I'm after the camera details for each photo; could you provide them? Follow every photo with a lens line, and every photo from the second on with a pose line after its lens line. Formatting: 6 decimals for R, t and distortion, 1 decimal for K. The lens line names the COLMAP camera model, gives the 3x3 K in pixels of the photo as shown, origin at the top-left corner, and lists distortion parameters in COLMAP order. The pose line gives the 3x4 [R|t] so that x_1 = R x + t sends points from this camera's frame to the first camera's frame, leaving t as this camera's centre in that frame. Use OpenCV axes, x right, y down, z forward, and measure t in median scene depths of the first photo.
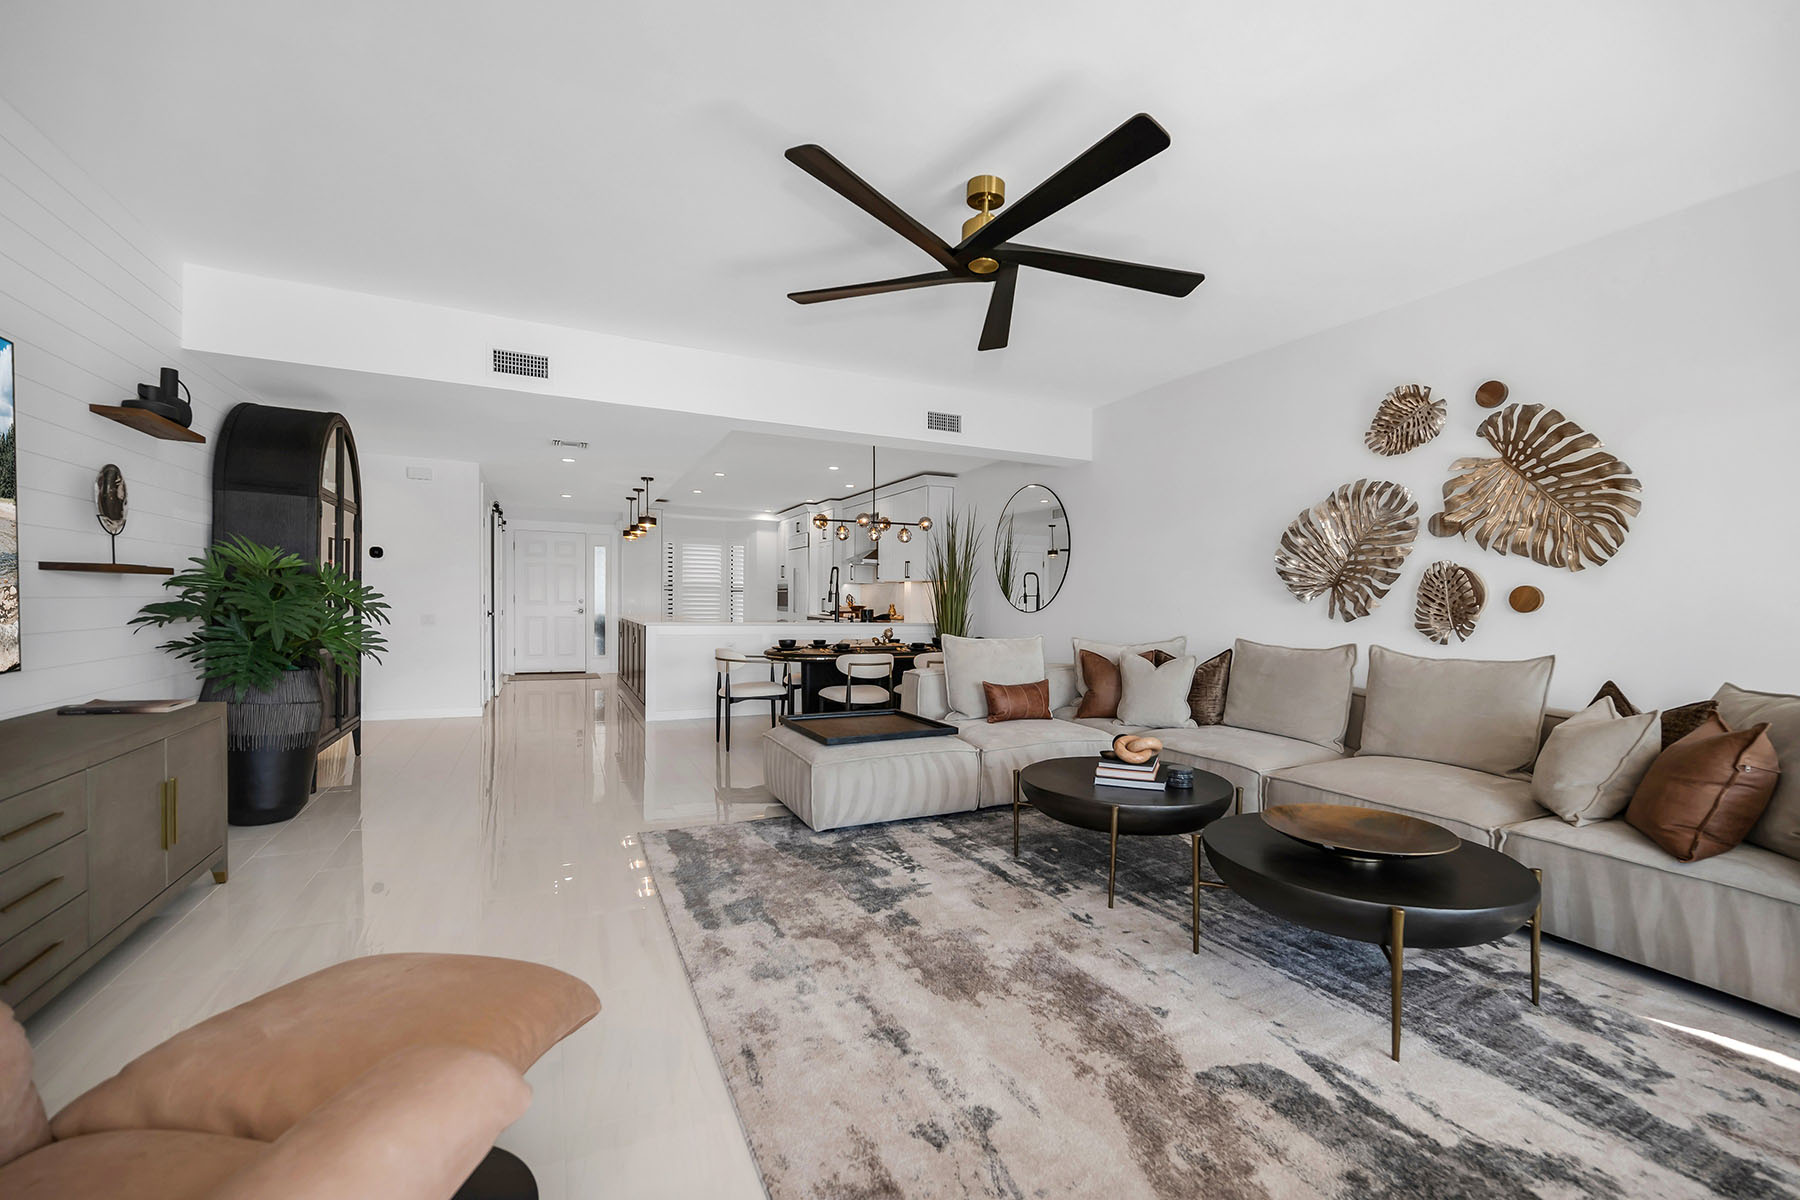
lens RADIAL K [[747.0, 0, 907.3], [0, 747.0, 622.5], [0, 0, 1]] dist [0.001891, 0.000047]
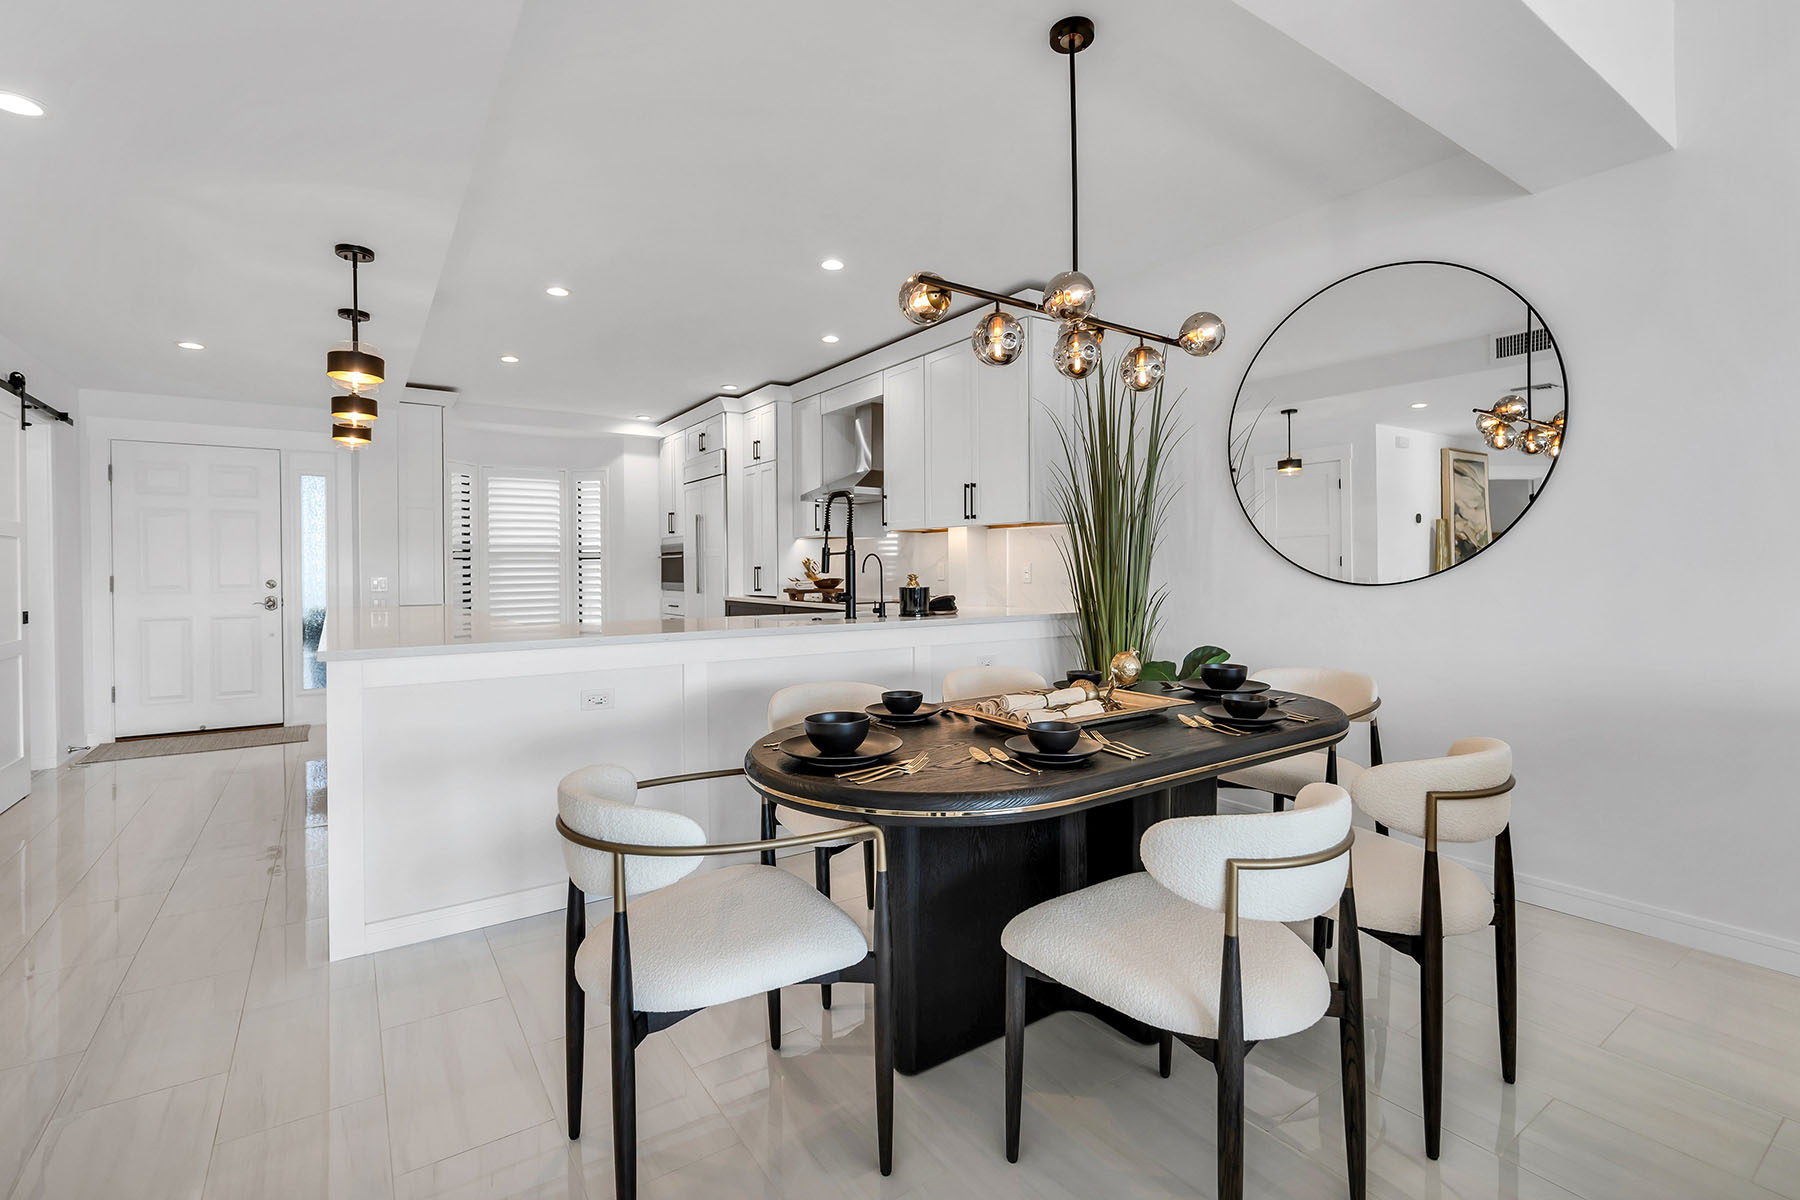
lens RADIAL K [[817.2, 0, 900.7], [0, 817.2, 565.4], [0, 0, 1]] dist [-0.000549, -0.000055]
pose [[0.987787, -0.022783, 0.154139, -0.300944], [0.027849, 0.999138, -0.030786, -0.034983], [-0.153304, 0.034703, 0.987569, 1.163066]]
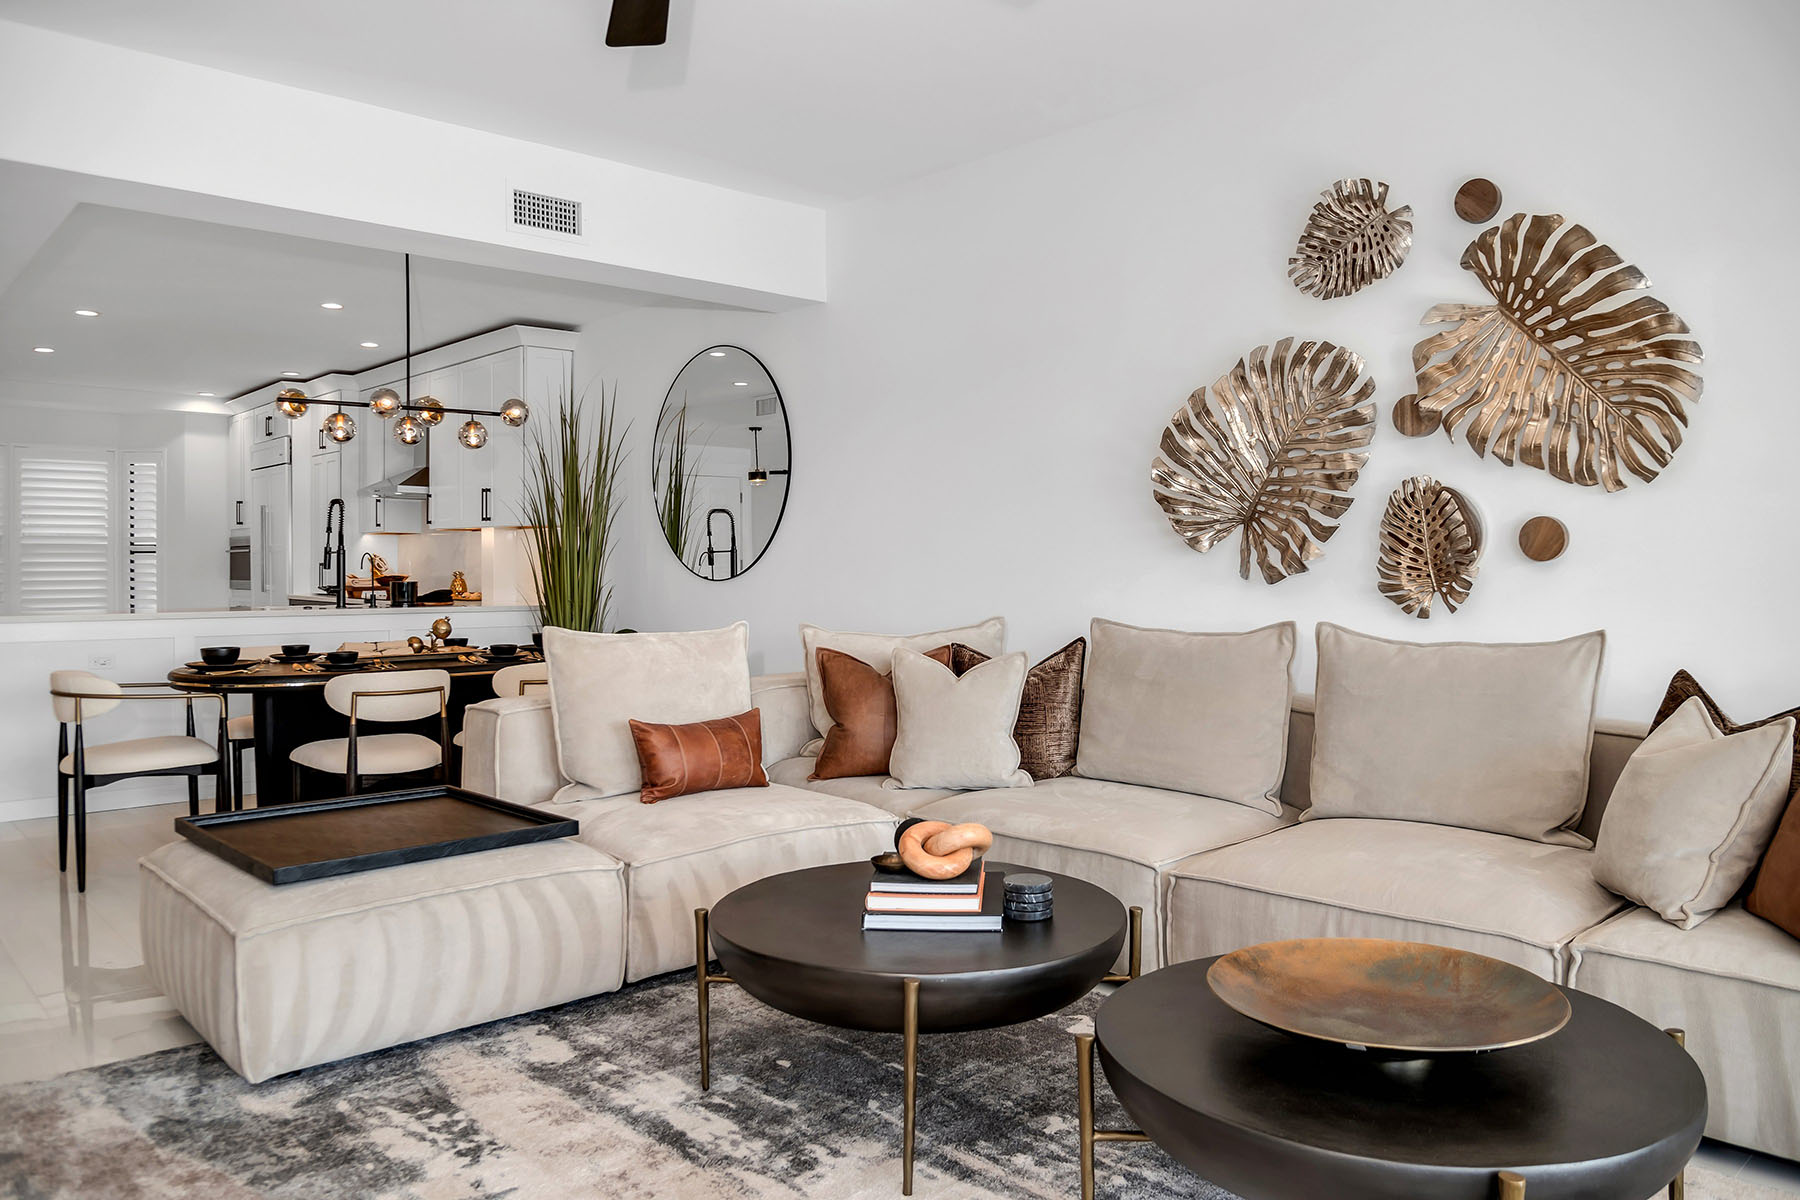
lens RADIAL K [[1256.3, 0, 902.7], [0, 1256.3, 560.9], [0, 0, 1]] dist [-0.046365, 0.001436]
pose [[0.952617, -0.015653, 0.303768, 0.026647], [0.025301, 0.999292, -0.027850, 0.001355], [-0.303117, 0.034216, 0.952339, 0.174740]]
